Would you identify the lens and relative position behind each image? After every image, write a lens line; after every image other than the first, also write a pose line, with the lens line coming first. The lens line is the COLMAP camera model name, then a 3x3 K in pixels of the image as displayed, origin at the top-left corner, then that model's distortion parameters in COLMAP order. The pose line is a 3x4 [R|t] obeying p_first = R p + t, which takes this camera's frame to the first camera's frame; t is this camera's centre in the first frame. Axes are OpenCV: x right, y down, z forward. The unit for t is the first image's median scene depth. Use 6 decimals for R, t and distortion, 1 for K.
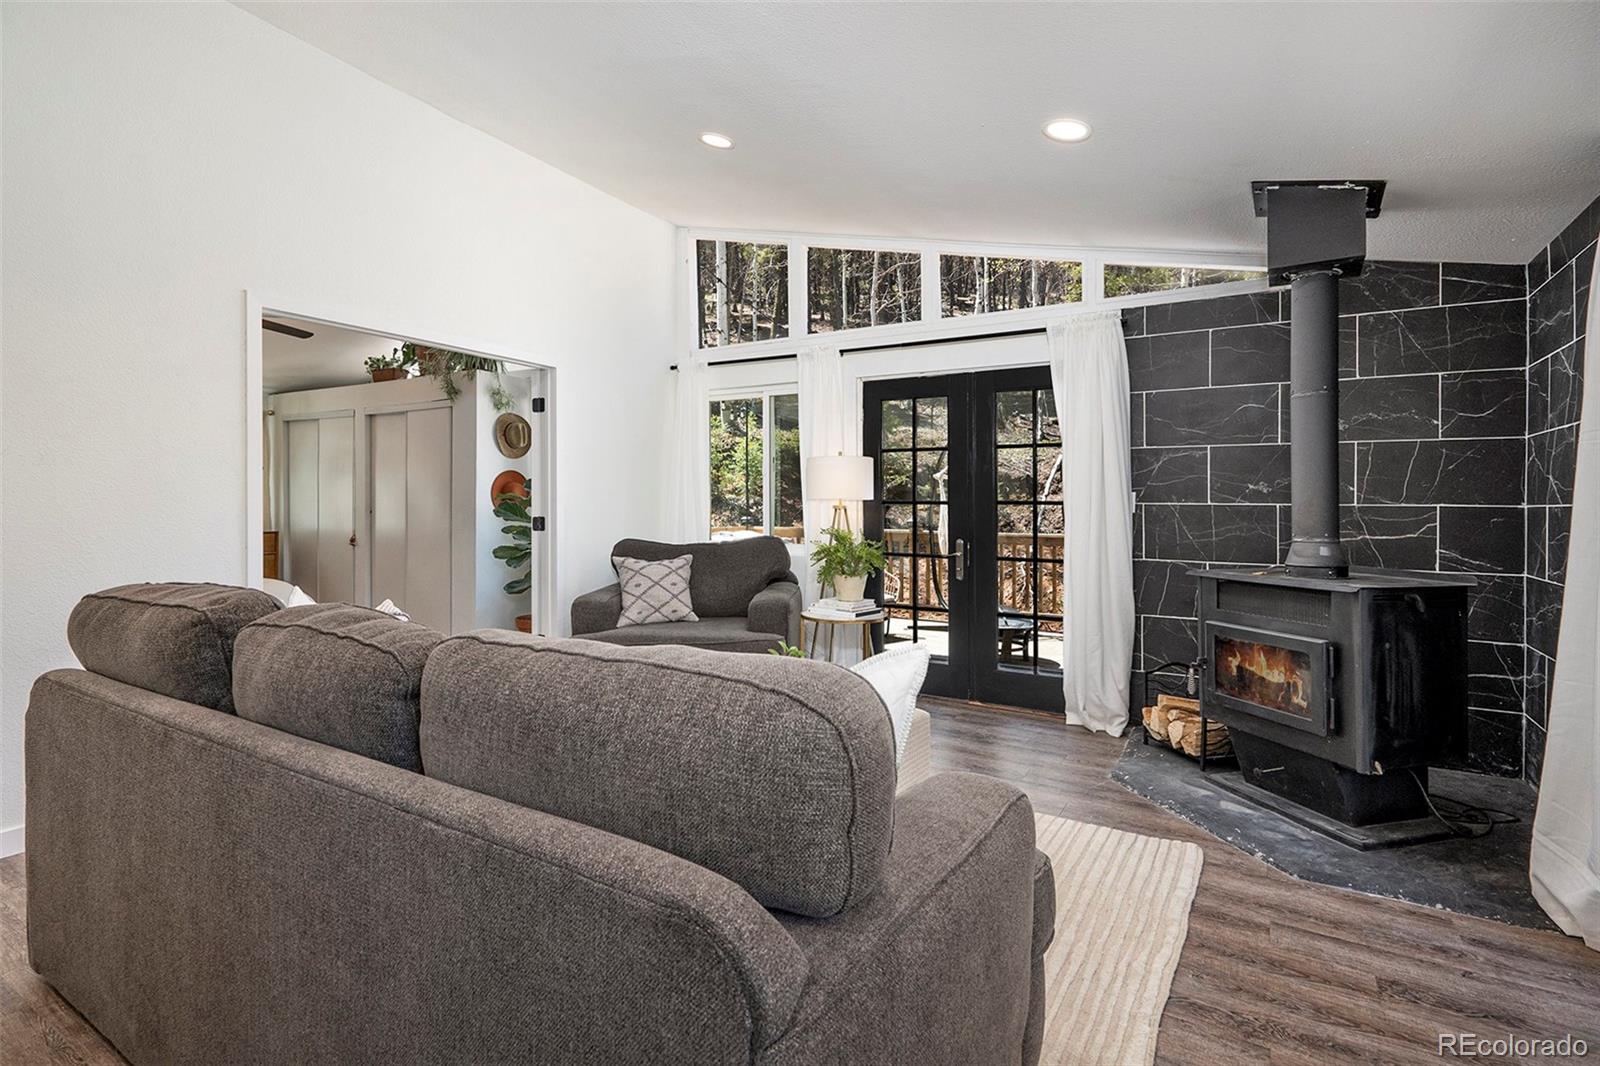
lens RADIAL K [[760.0, 0, 805.9], [0, 760.0, 504.3], [0, 0, 1]] dist [0.017880, 0.000450]
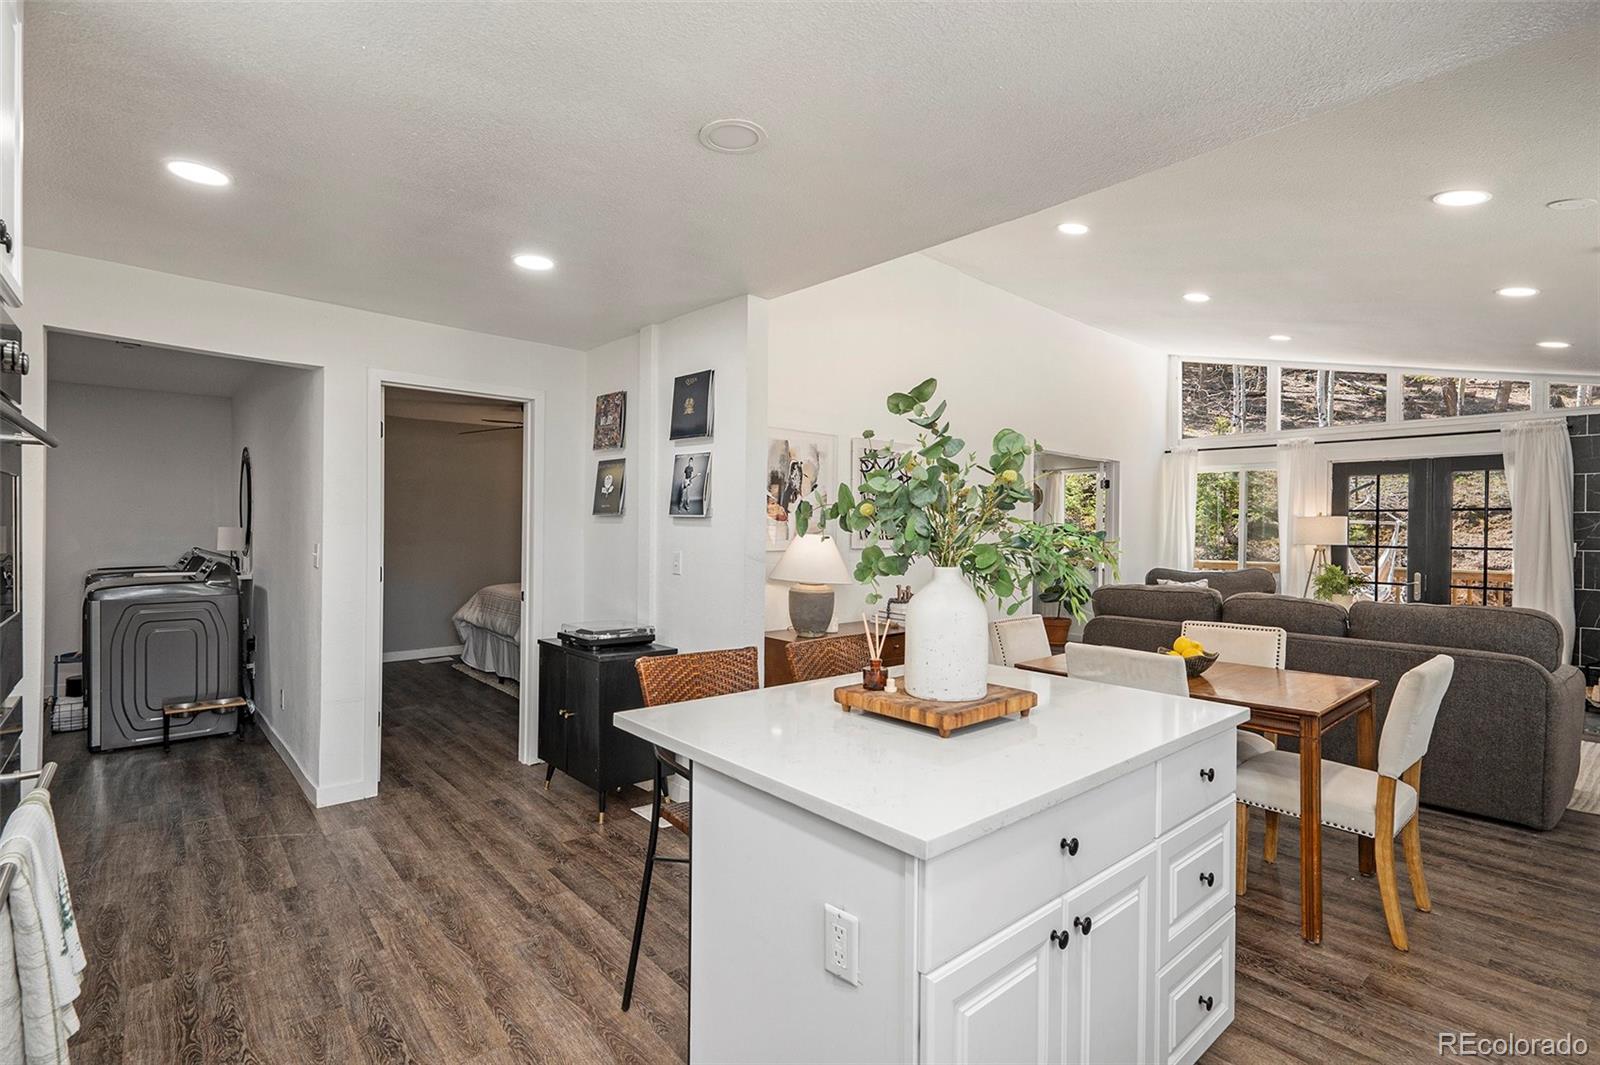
lens RADIAL K [[747.8, 0, 833.9], [0, 747.8, 540.4], [0, 0, 1]] dist [0.004165, 0.000888]
pose [[0.956047, 0.006050, -0.293150, -0.497403], [-0.002390, 0.999915, 0.012843, -0.034946], [0.293202, -0.011577, 0.955980, -0.778700]]
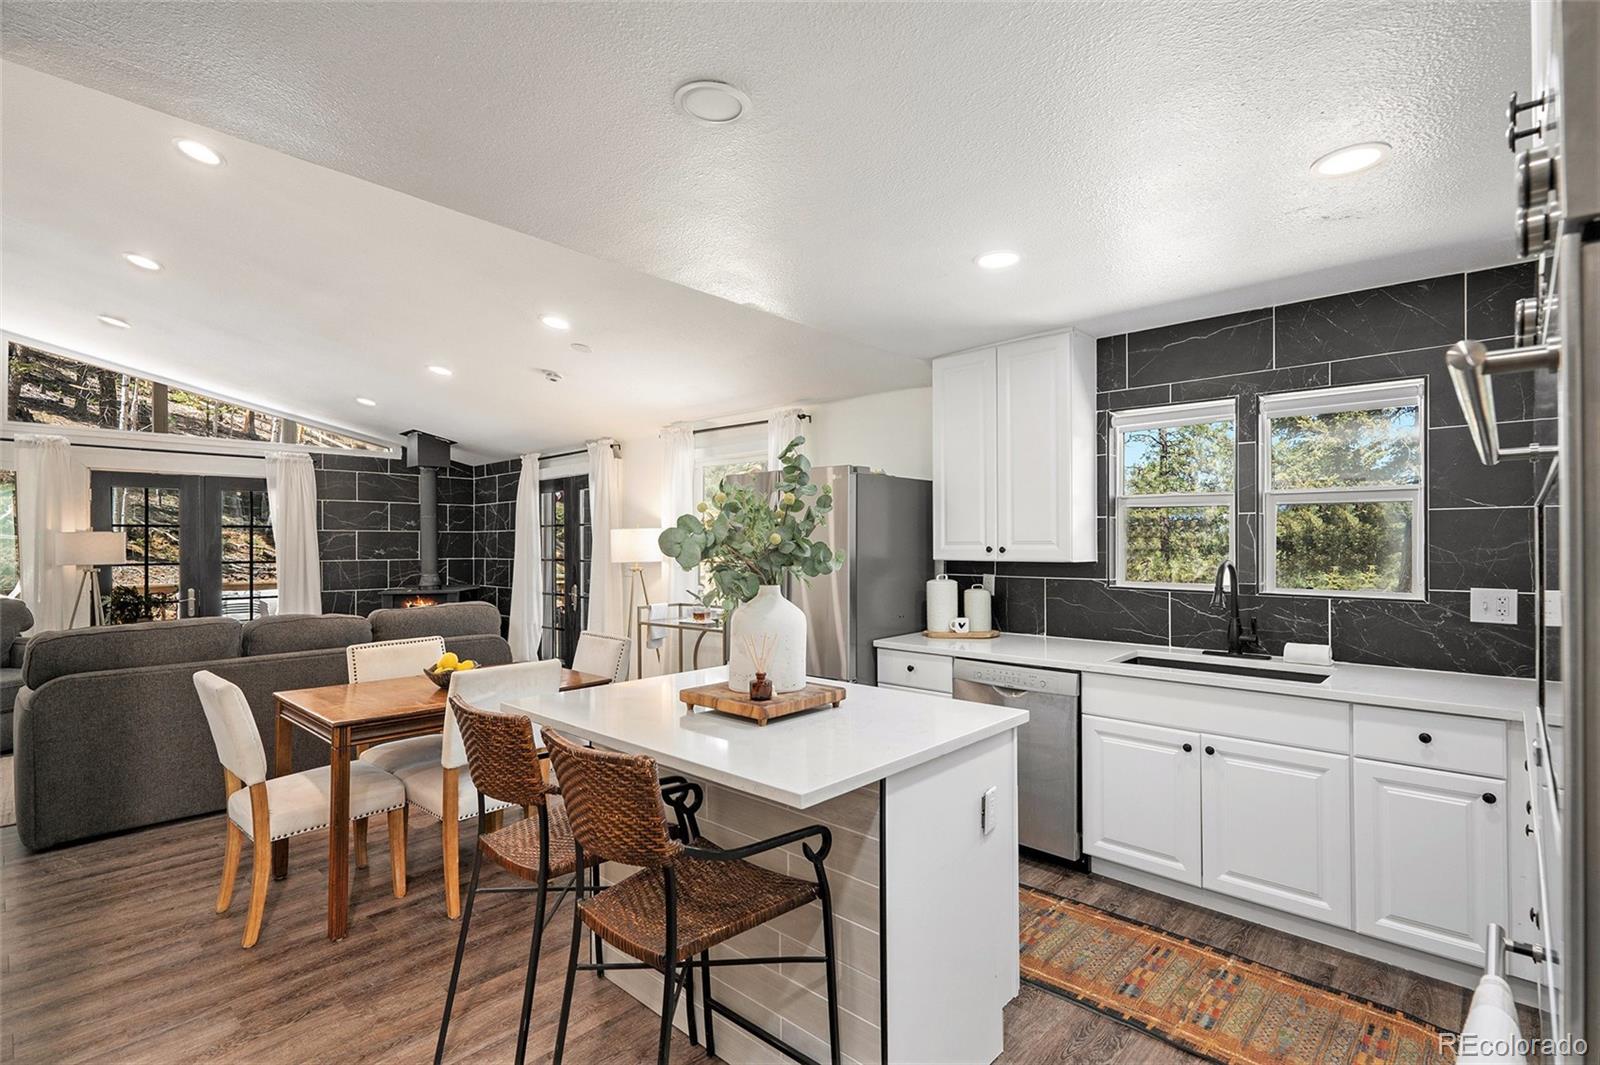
lens RADIAL K [[749.3, 0, 785.1], [0, 749.3, 538.0], [0, 0, 1]] dist [-0.001047, -0.001719]
pose [[0.223944, -0.000935, 0.974602, -1.051242], [0.009447, 0.999955, -0.001211, -0.043116], [-0.974556, 0.009479, 0.223943, -0.480556]]
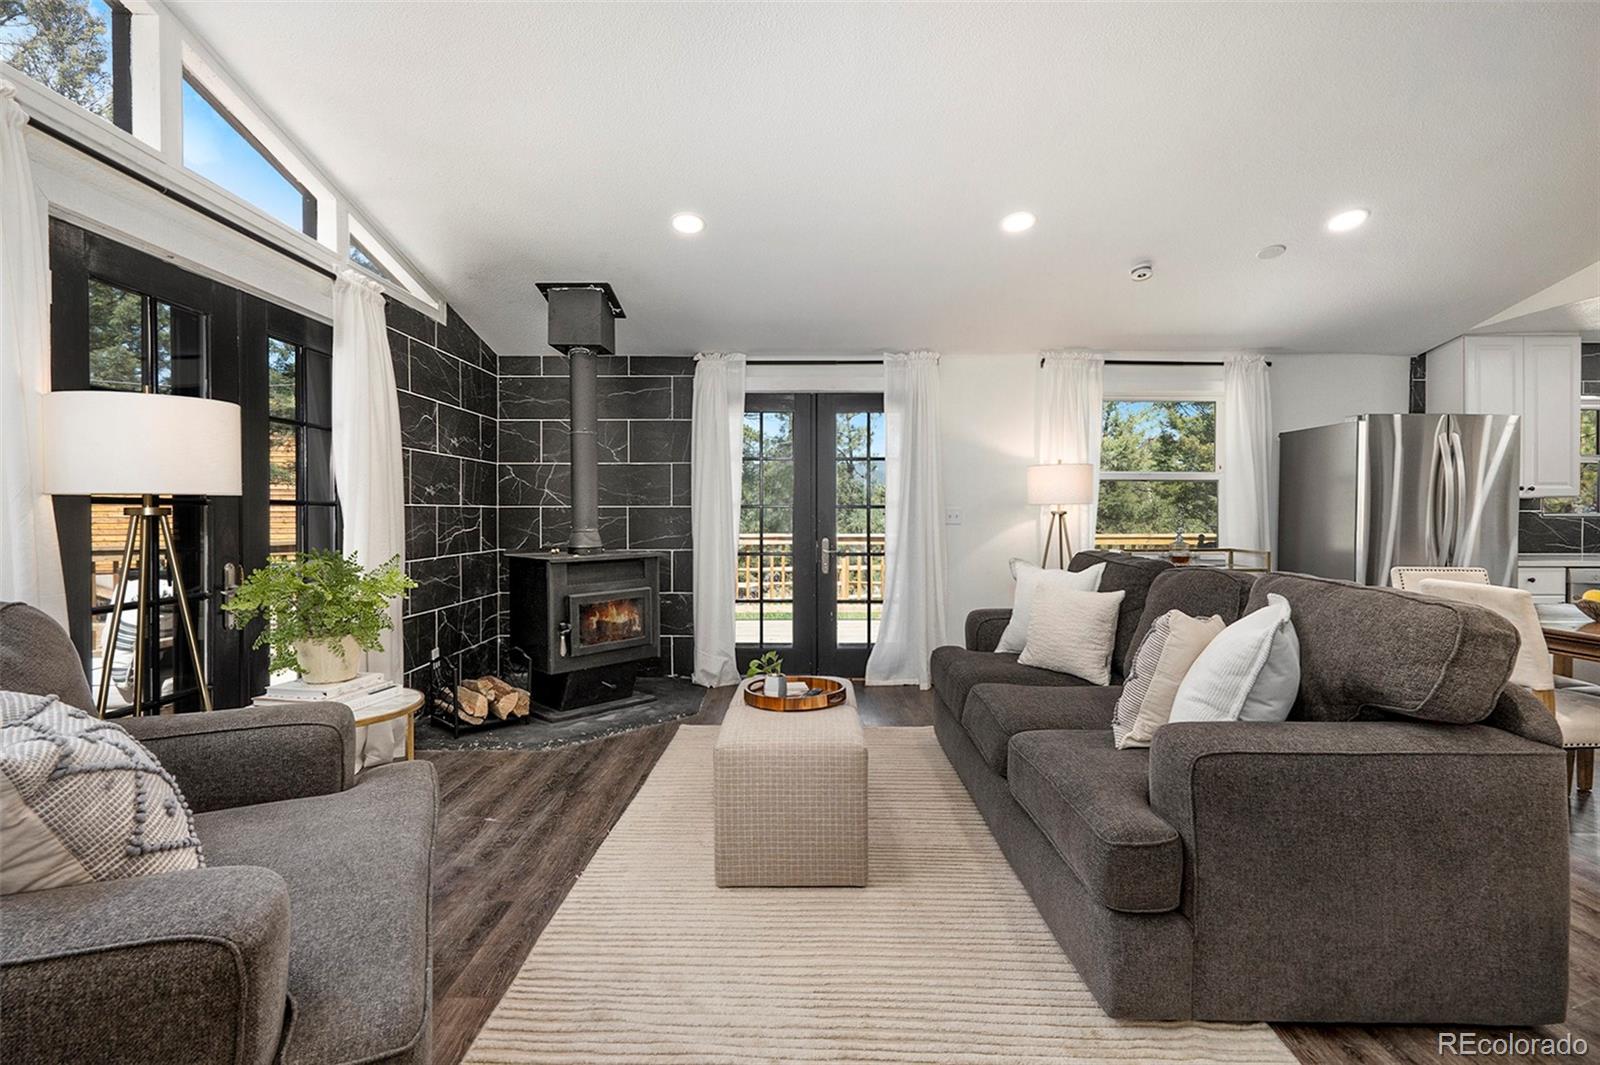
lens RADIAL K [[763.1, 0, 800.0], [0, 763.1, 532.5], [0, 0, 1]] dist [-0.001966, 0.000031]
pose [[-0.508565, -0.030595, 0.860480, -0.610784], [-0.001783, 0.999404, 0.034481, -0.000173], [-0.861022, 0.016001, -0.508316, 1.026104]]
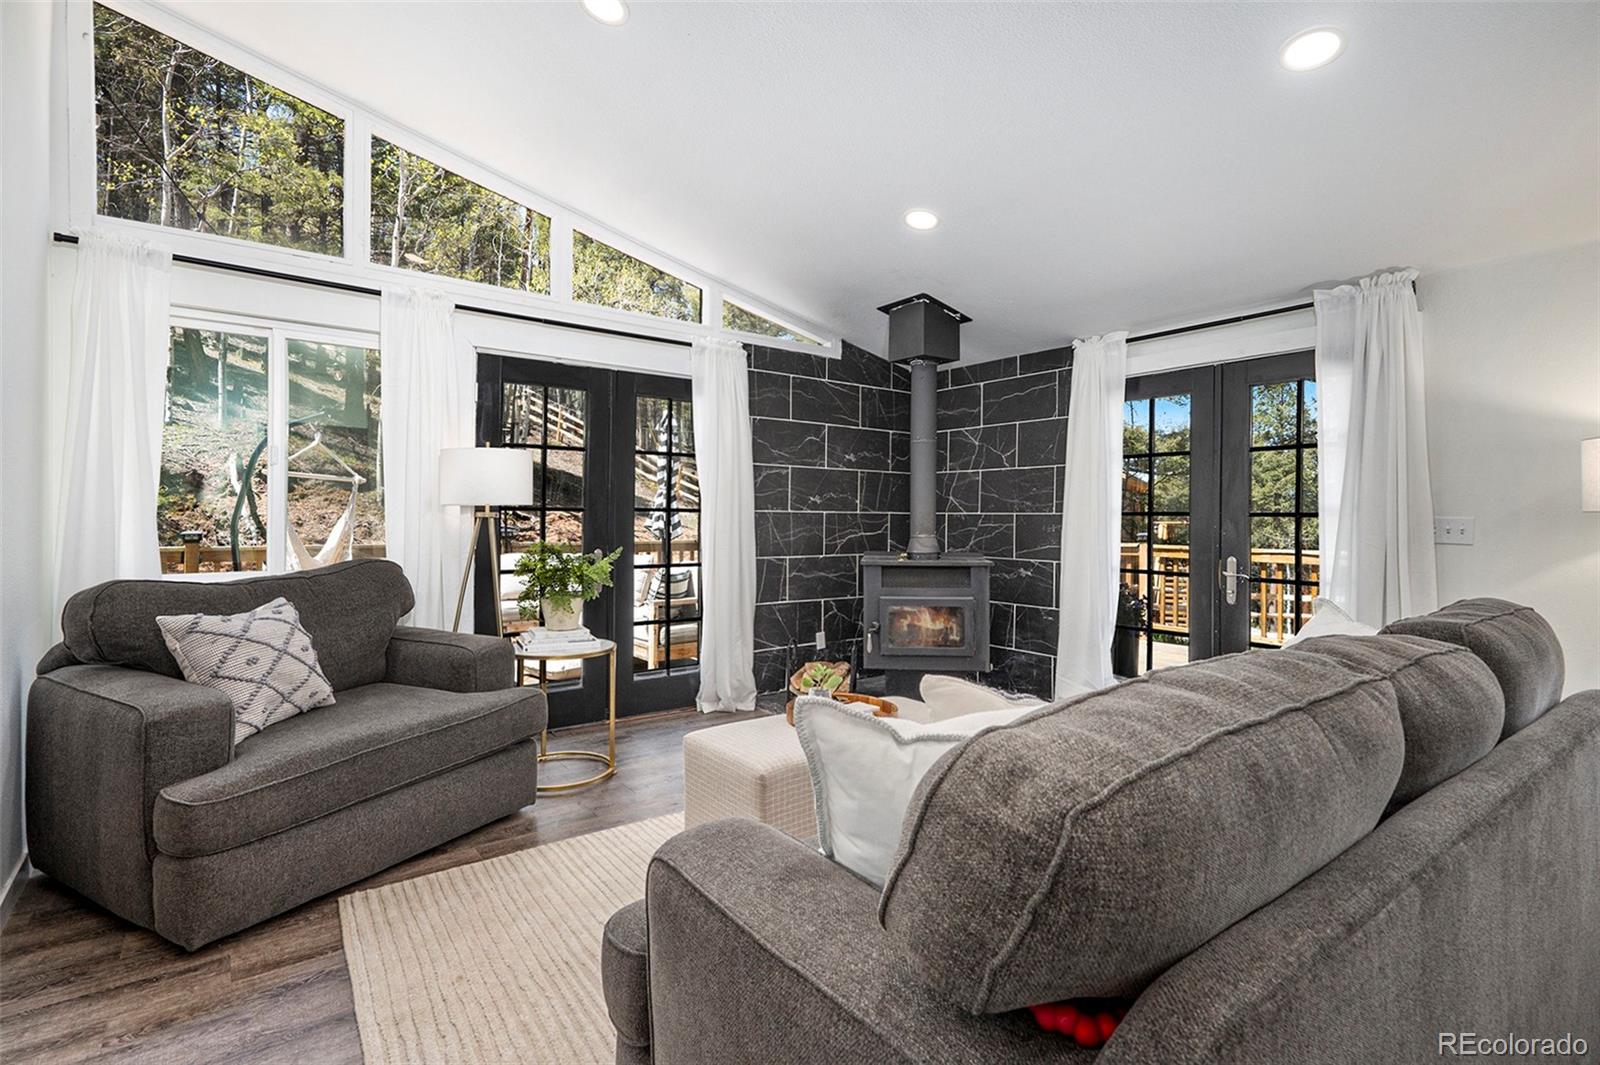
lens RADIAL K [[755.8, 0, 795.3], [0, 755.8, 531.1], [0, 0, 1]] dist [0.003656, 0.000665]
pose [[0.385419, -0.023081, 0.922453, -0.614768], [-0.004468, 0.999629, 0.026879, -0.001708], [-0.922731, -0.014481, 0.385172, 0.479085]]
